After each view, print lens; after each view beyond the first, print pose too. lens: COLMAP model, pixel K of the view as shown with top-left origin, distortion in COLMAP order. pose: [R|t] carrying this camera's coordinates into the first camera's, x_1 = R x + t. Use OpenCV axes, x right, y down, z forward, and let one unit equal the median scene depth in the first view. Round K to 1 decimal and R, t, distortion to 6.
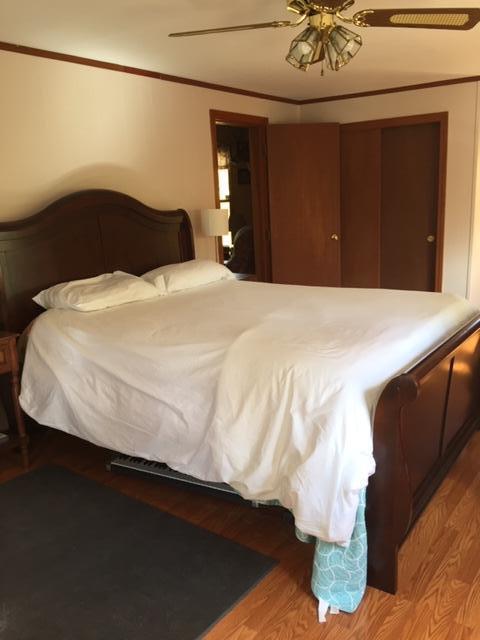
lens RADIAL K [[560.0, 0, 240.0], [0, 560.0, 320.0], [0, 0, 1]] dist [0.117606, -0.162131]
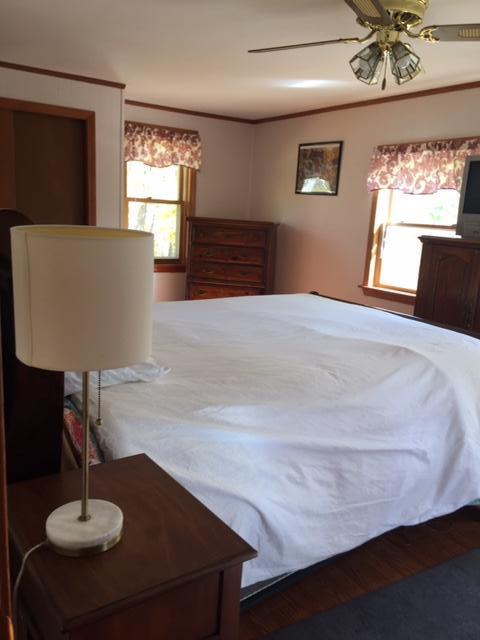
lens RADIAL K [[560.0, 0, 240.0], [0, 560.0, 320.0], [0, 0, 1]] dist [0.117606, -0.162131]
pose [[0.357319, -0.120855, 0.926130, -0.884061], [0.137830, 0.987559, 0.075693, -0.124770], [-0.923757, 0.100602, 0.369531, 0.831272]]
